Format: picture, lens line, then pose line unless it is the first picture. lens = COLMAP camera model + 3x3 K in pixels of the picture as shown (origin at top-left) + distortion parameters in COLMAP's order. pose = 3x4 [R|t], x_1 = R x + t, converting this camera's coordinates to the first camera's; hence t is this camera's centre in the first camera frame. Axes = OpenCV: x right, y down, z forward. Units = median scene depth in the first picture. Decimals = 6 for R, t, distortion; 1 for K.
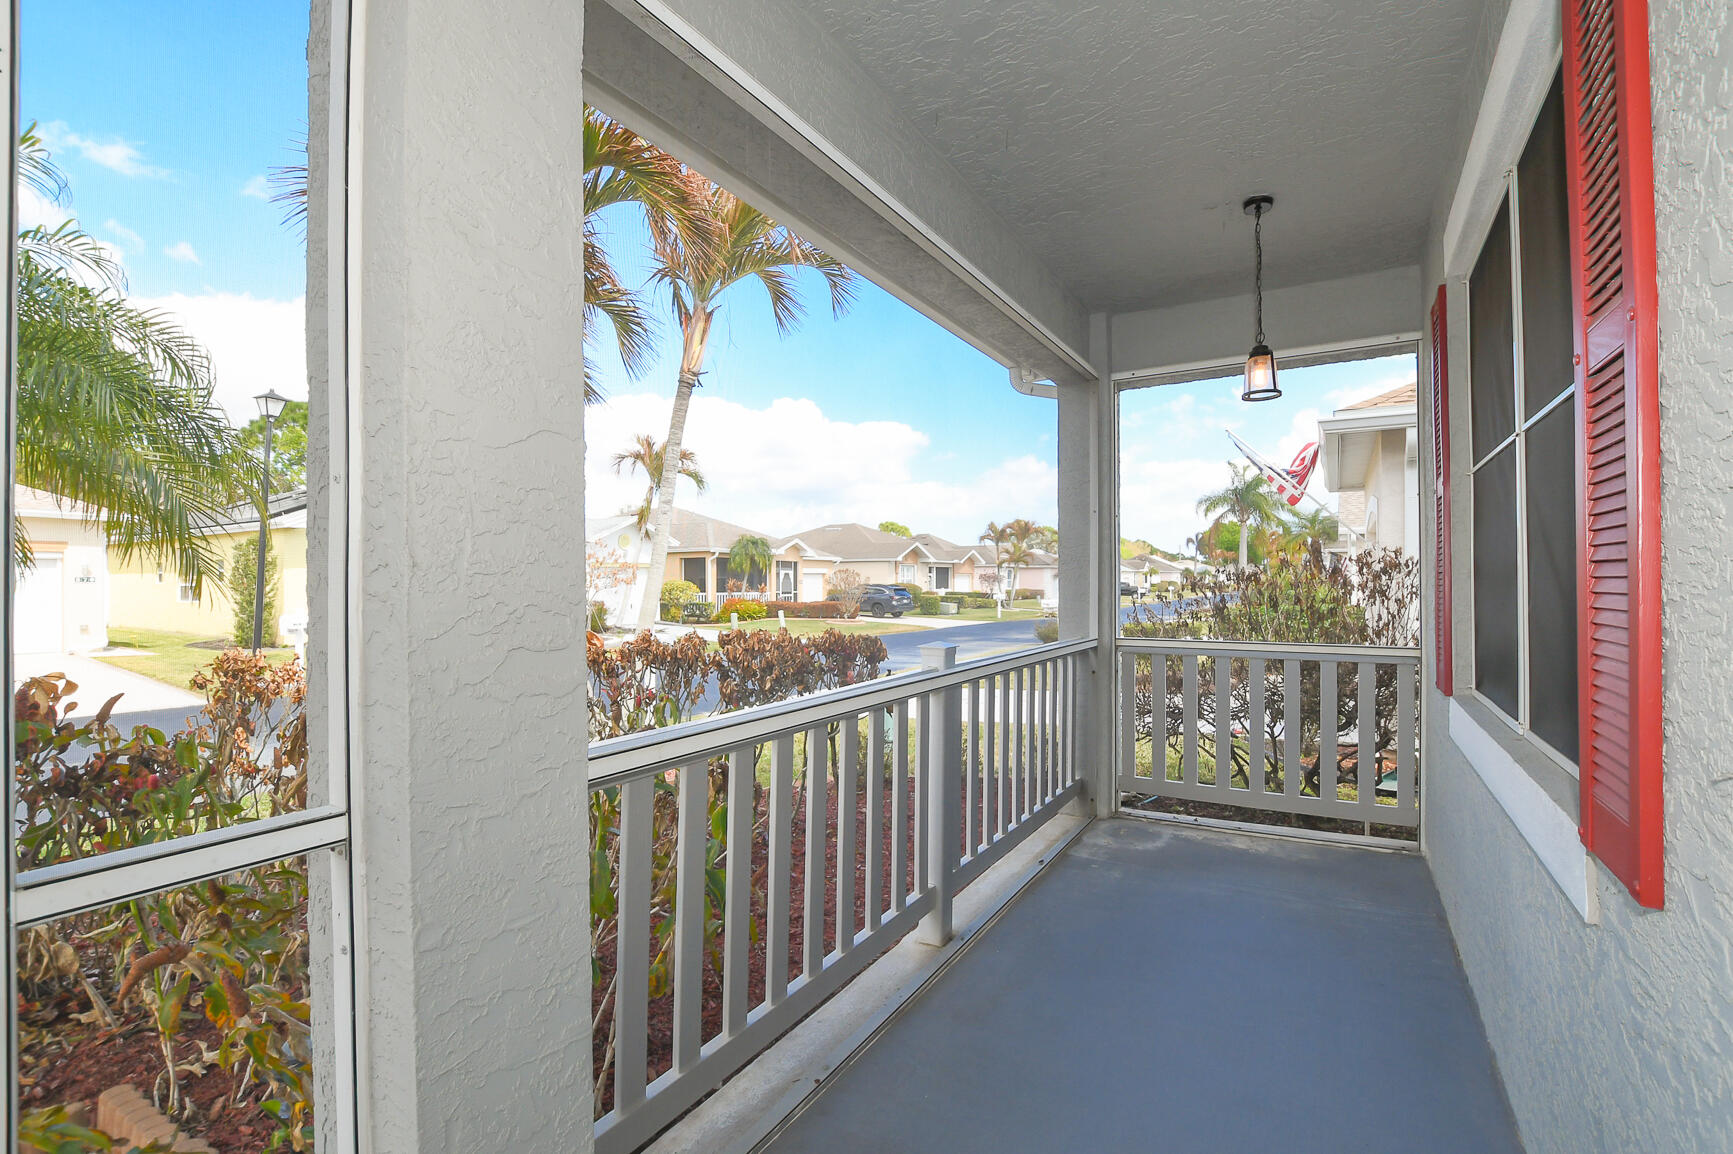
lens RADIAL K [[775.7, 0, 866.5], [0, 775.7, 577.0], [0, 0, 1]] dist [-0.018908, 0.000172]
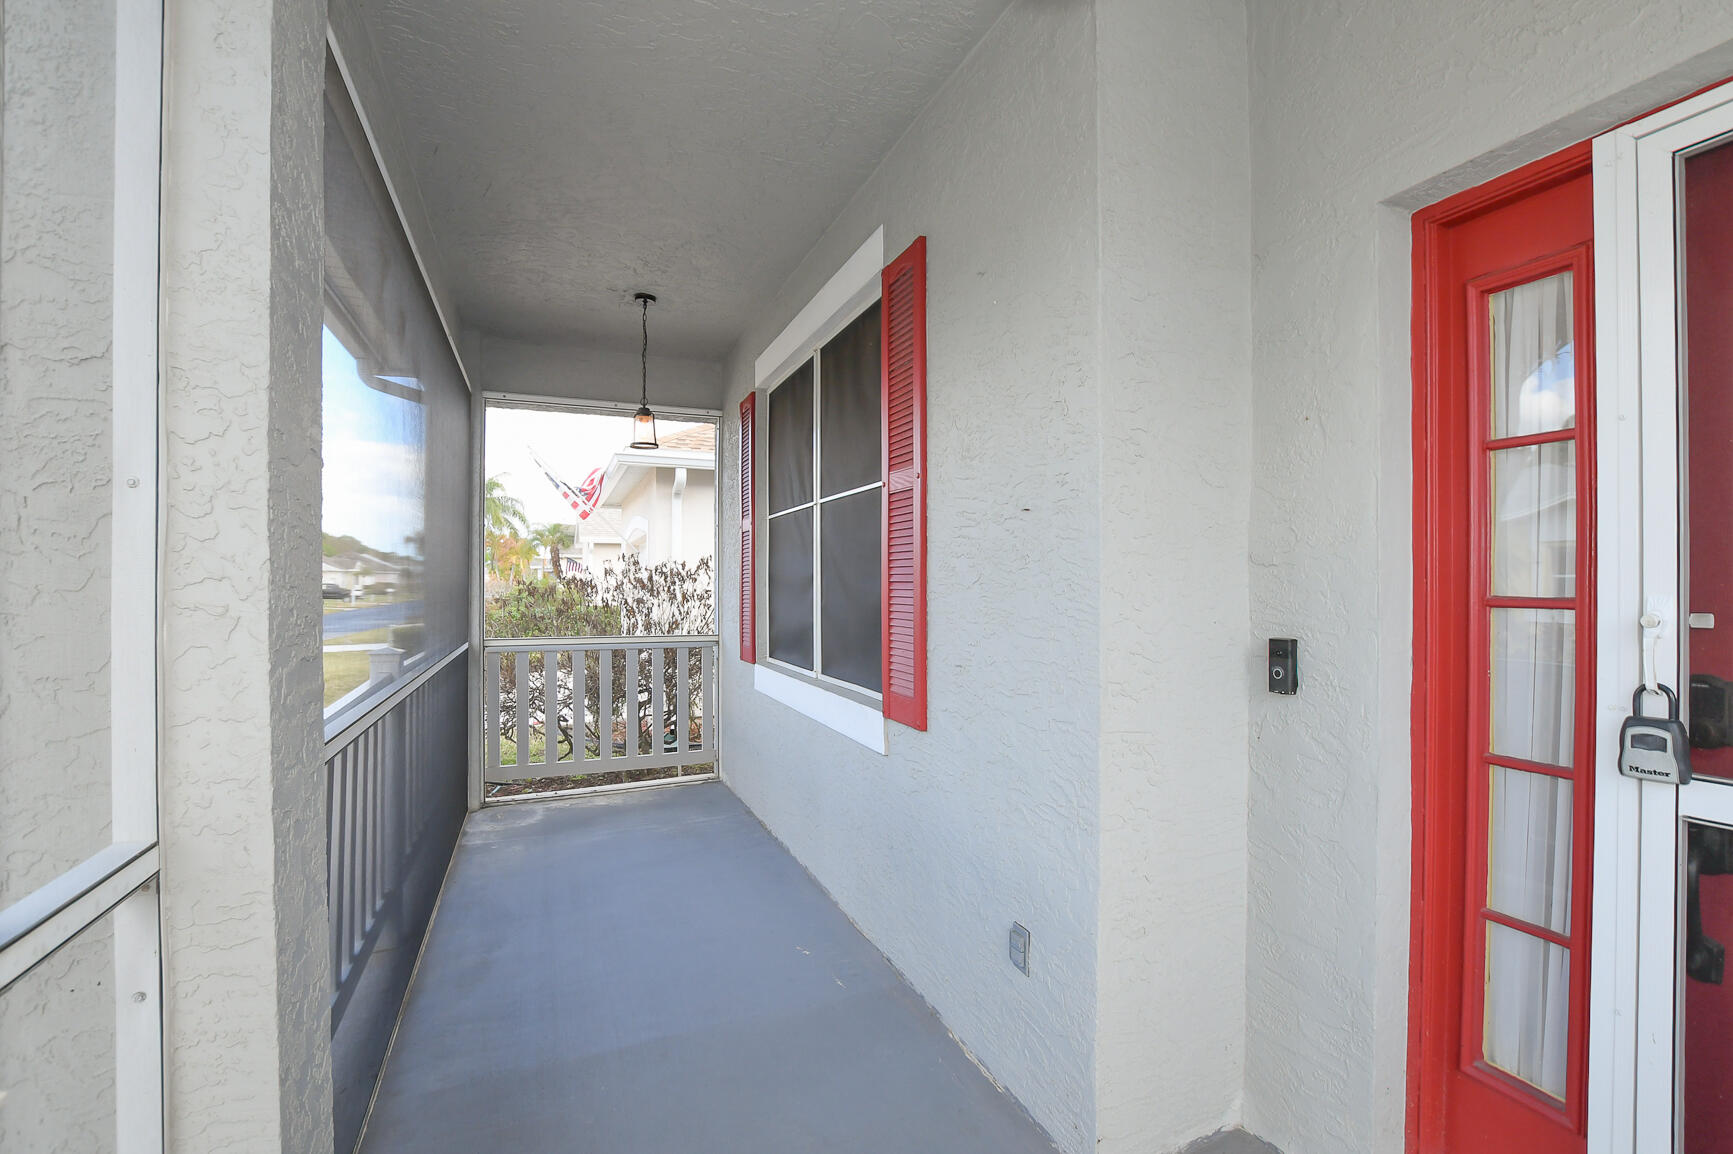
lens RADIAL K [[775.7, 0, 866.5], [0, 775.7, 577.0], [0, 0, 1]] dist [-0.018908, 0.000172]
pose [[0.599089, 0.010090, 0.800619, -0.245785], [-0.008096, 0.999946, -0.006544, -0.005440], [-0.800642, -0.002562, 0.599138, -0.069758]]
